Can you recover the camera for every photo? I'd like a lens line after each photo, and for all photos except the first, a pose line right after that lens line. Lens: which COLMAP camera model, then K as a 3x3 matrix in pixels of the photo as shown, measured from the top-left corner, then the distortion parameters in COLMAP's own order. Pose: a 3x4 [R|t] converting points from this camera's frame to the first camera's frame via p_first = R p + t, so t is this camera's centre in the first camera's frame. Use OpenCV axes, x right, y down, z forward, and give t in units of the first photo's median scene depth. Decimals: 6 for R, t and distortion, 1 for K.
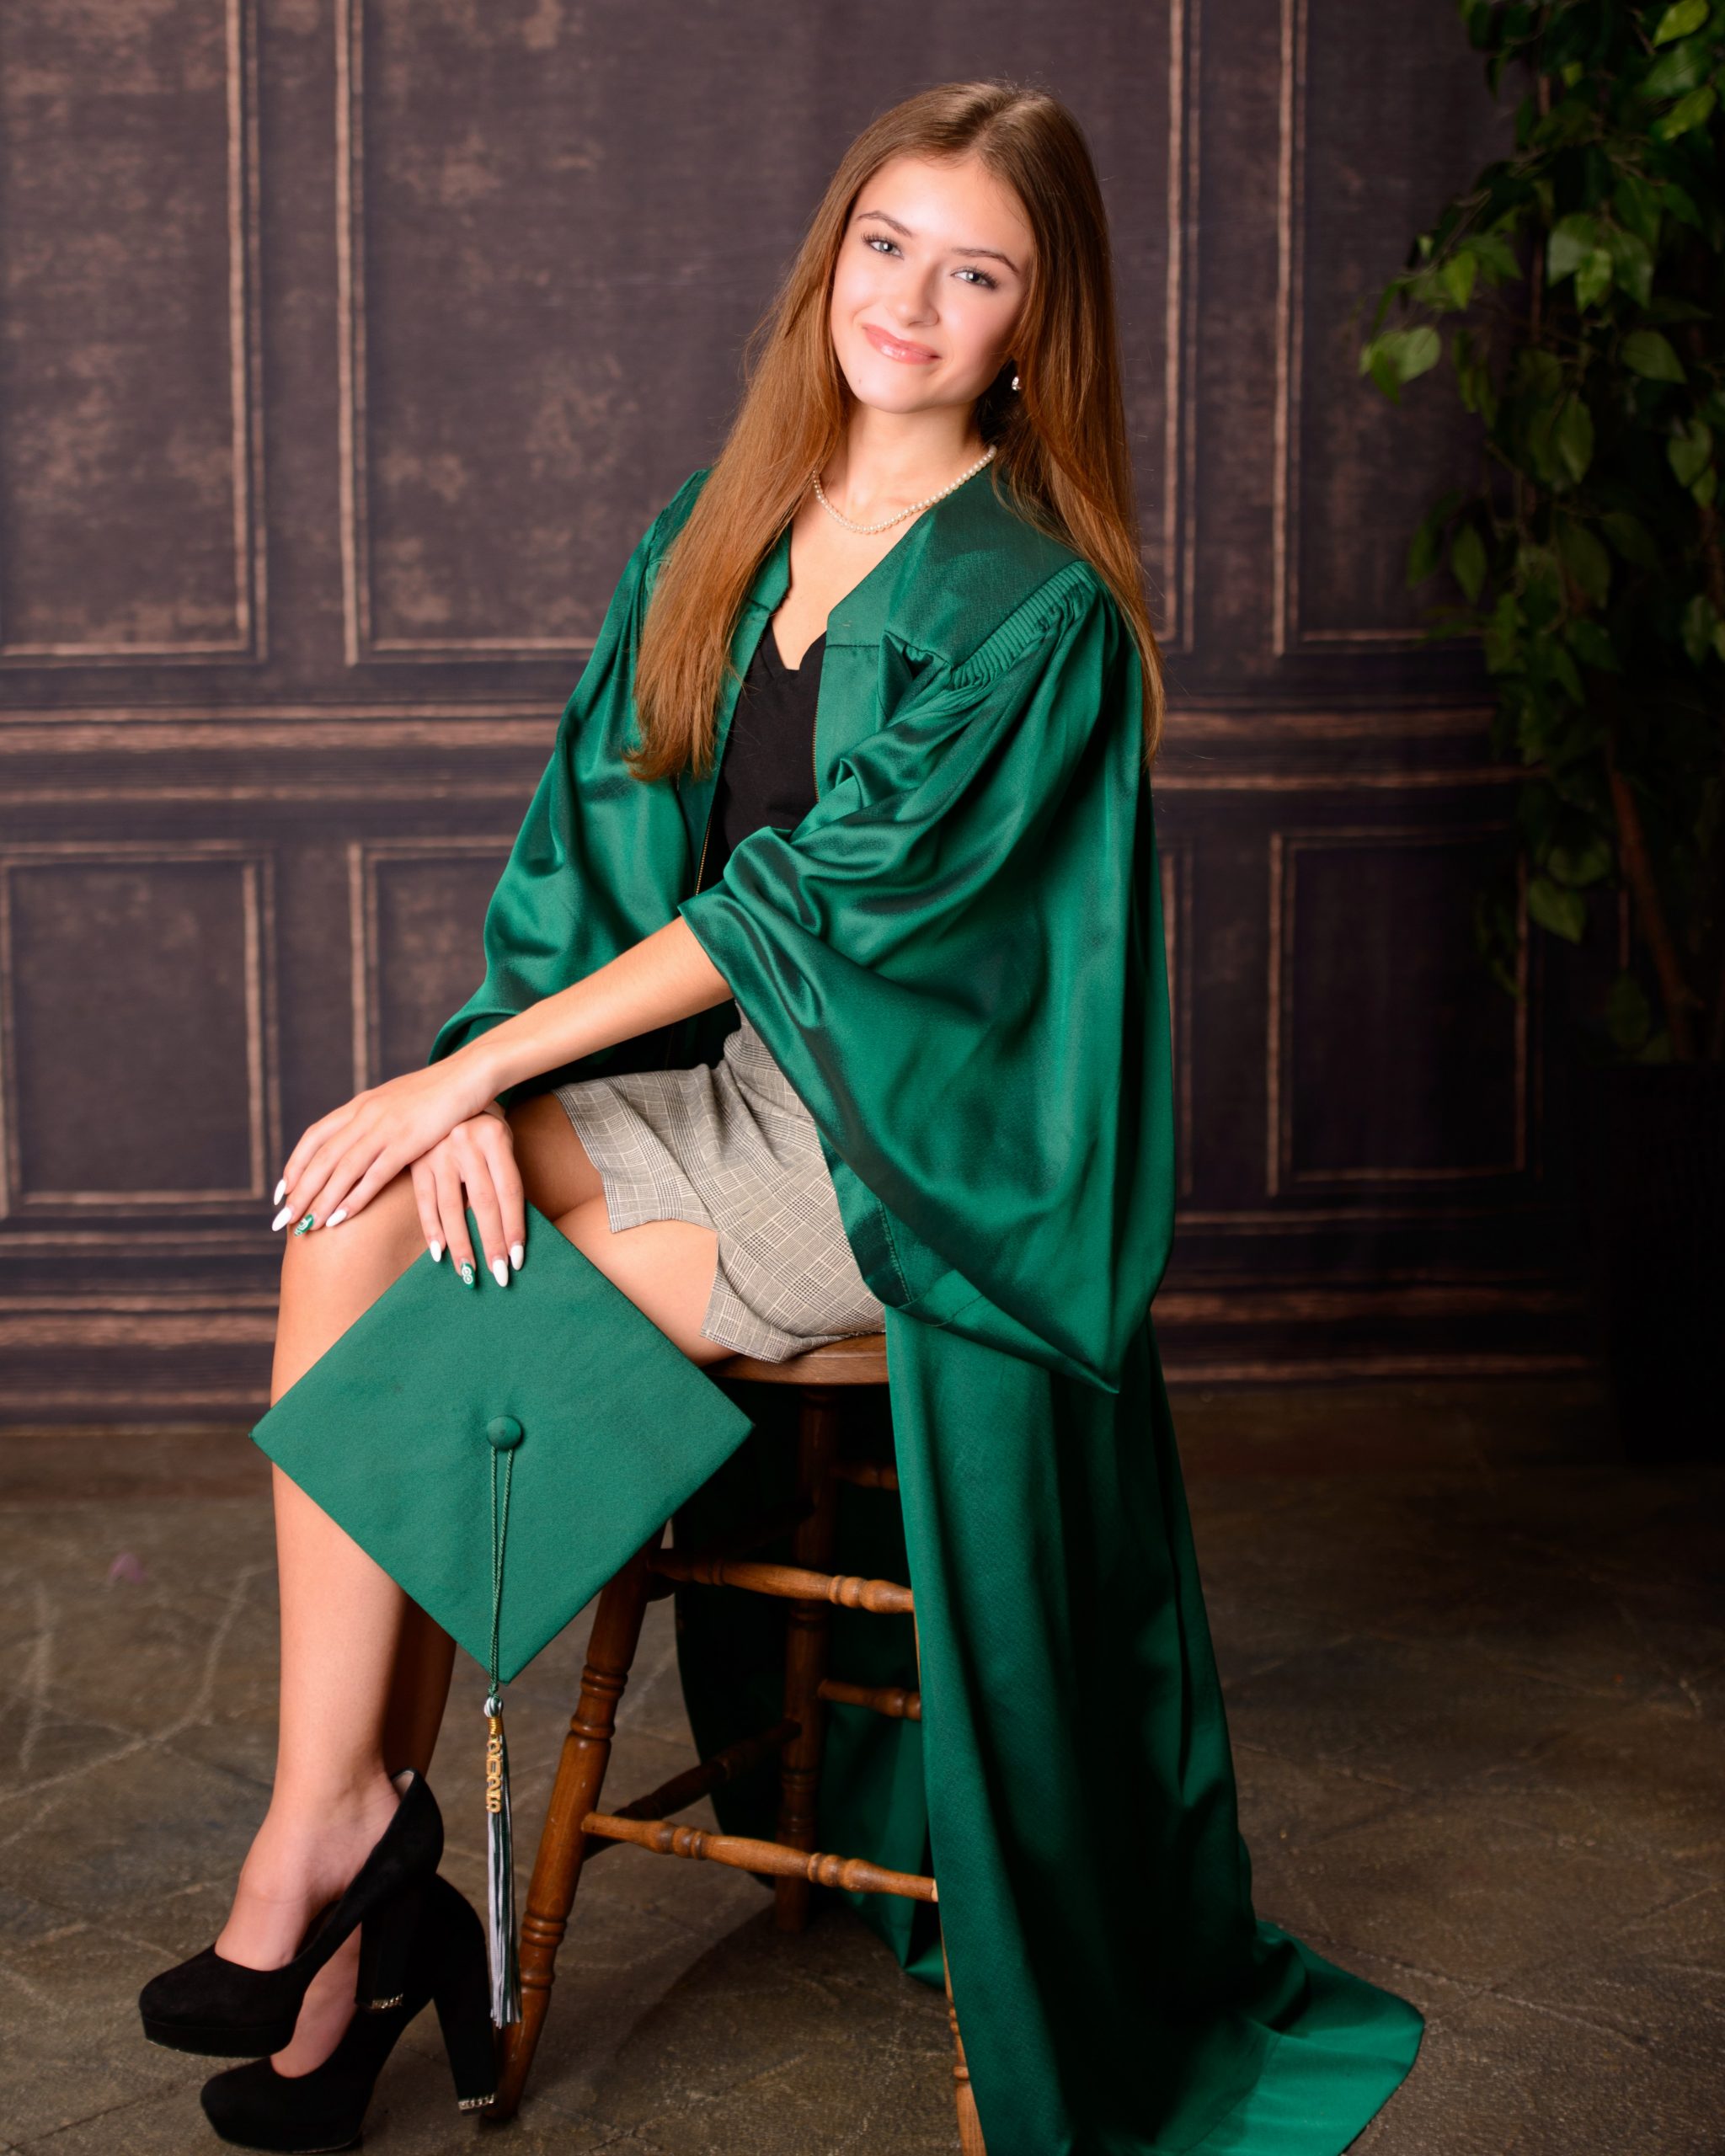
lens RADIAL K [[5161.7, 0, 889.4], [0, 5161.7, 827.4], [0, 0, 1]] dist [-0.055309, -0.119124]
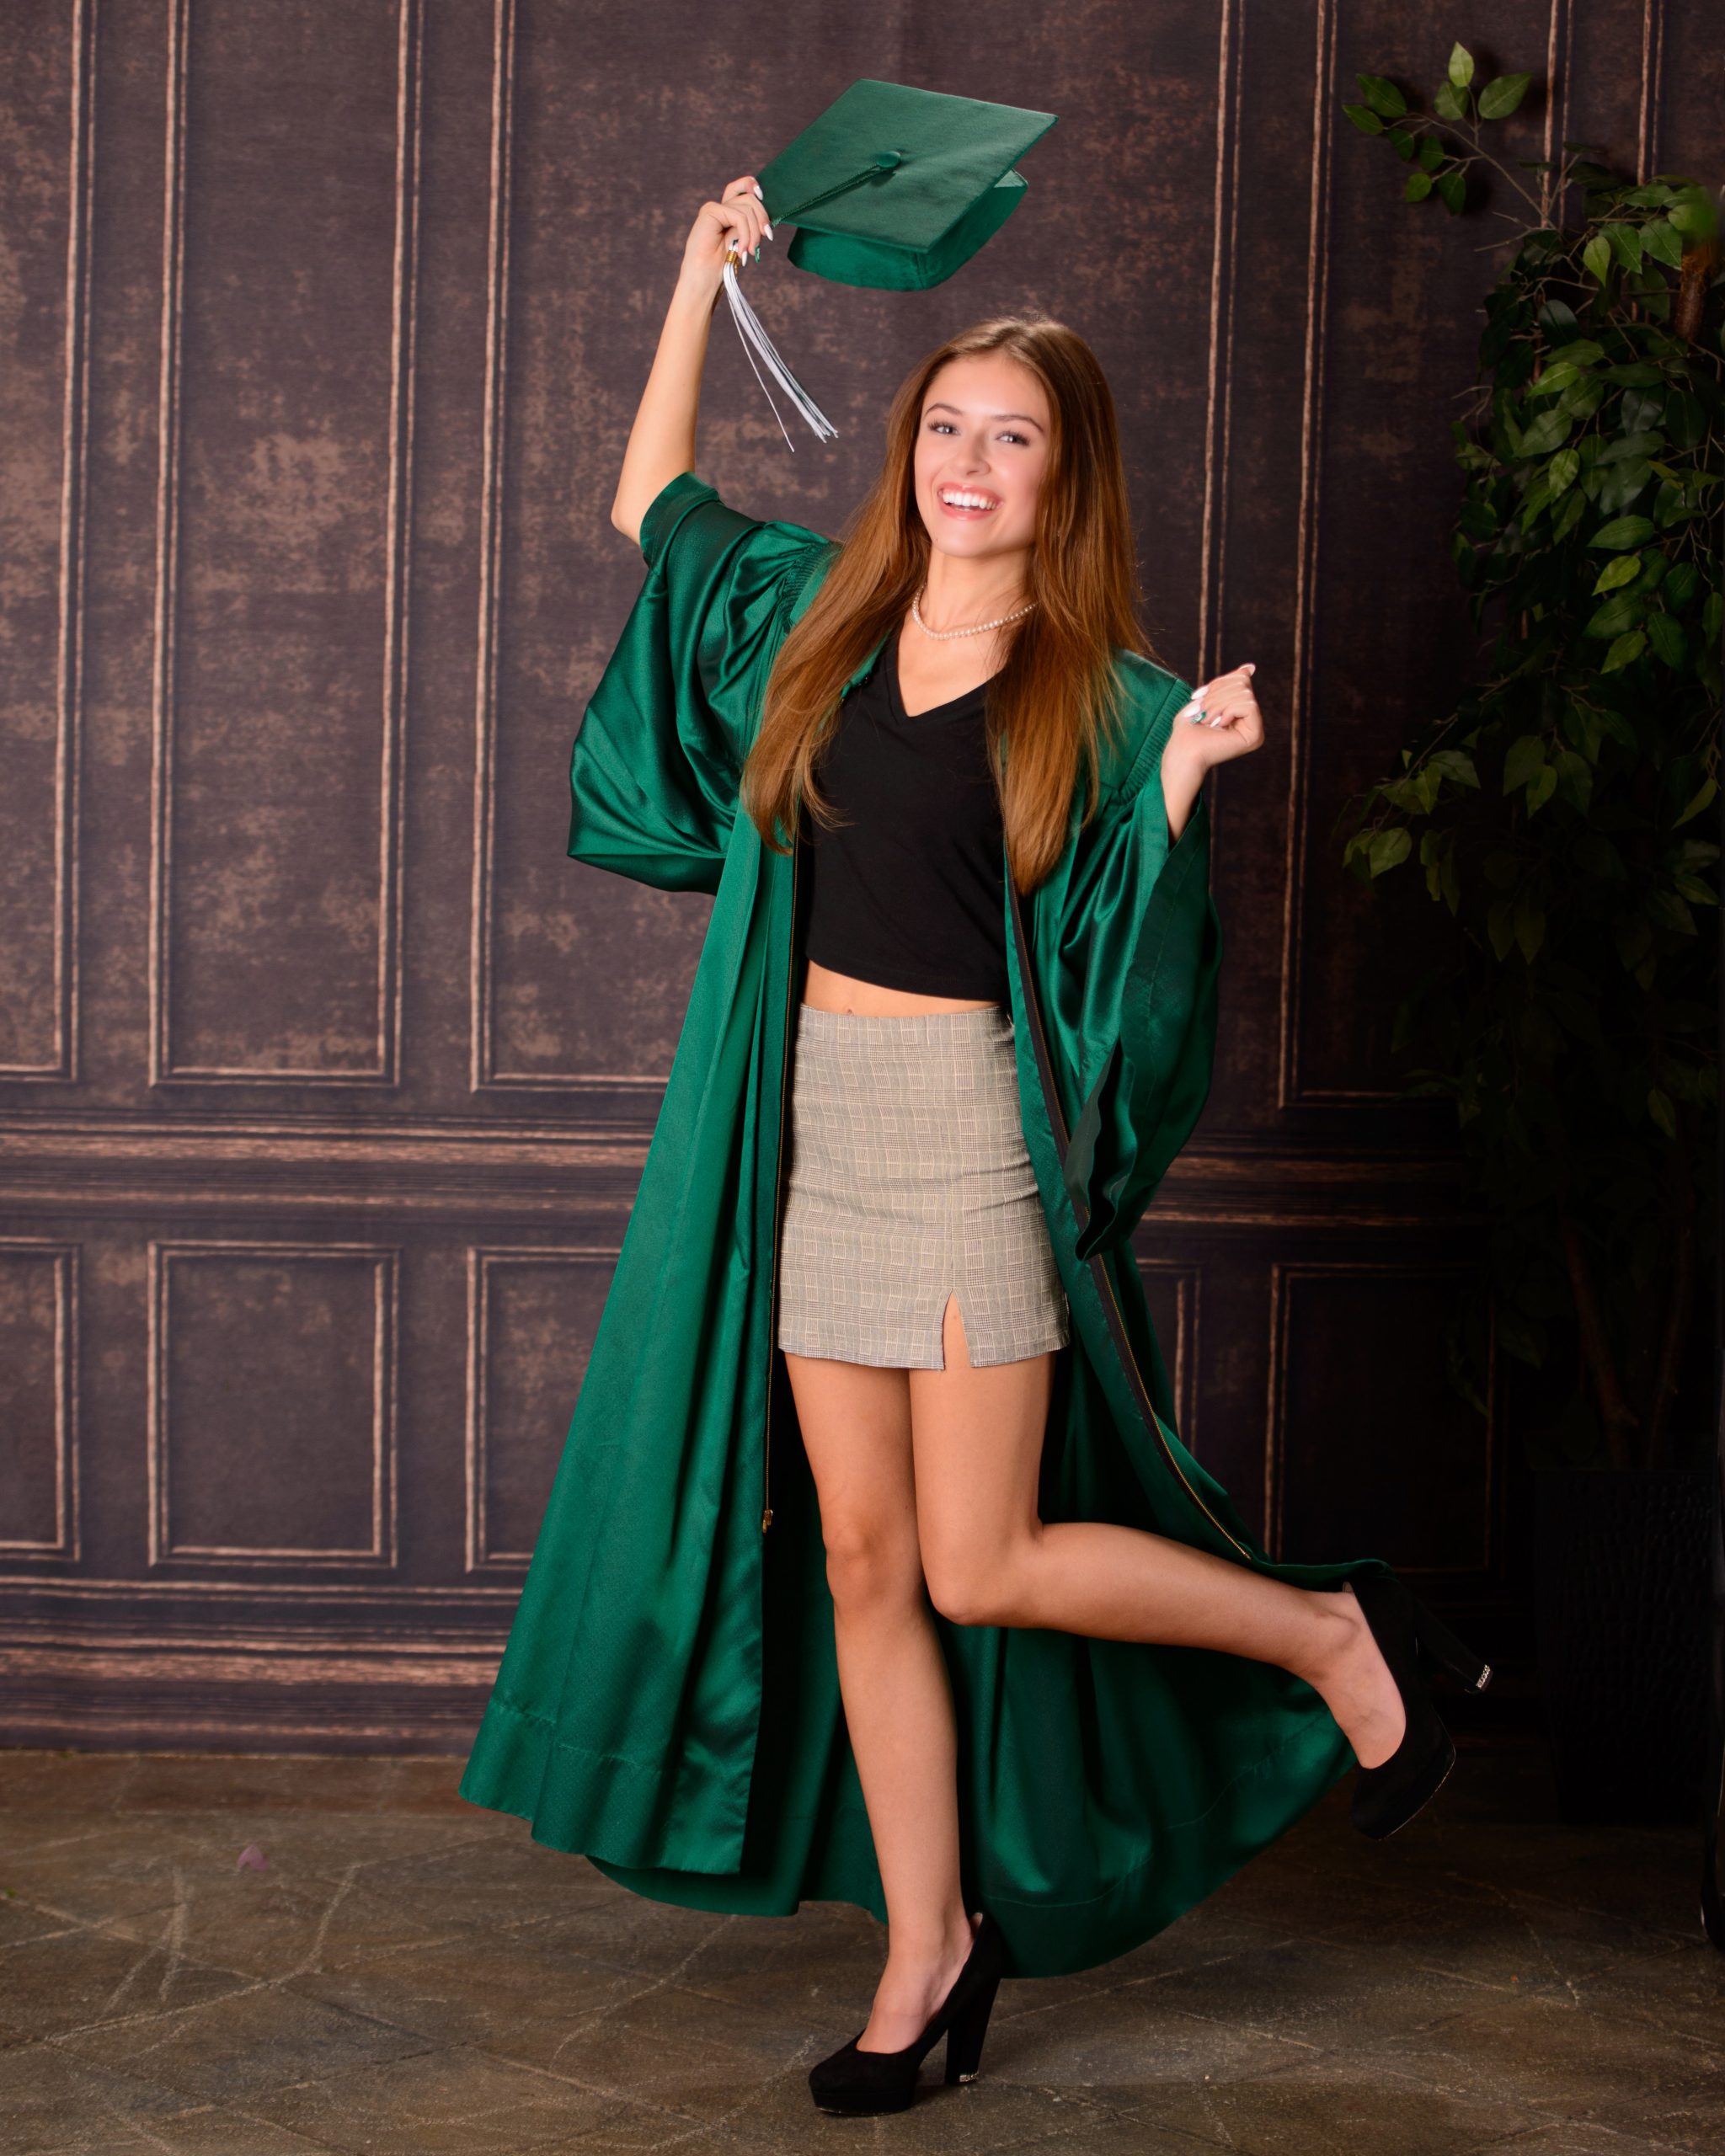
lens RADIAL K [[5502.9, 0, 935.1], [0, 5502.9, 1082.3], [0, 0, 1]] dist [-0.065397, -0.148034]
pose [[0.999223, 0.030916, -0.024437, 0.029081], [-0.031974, 0.998512, -0.044166, 0.017674], [0.023035, 0.044913, 0.998725, -0.228054]]
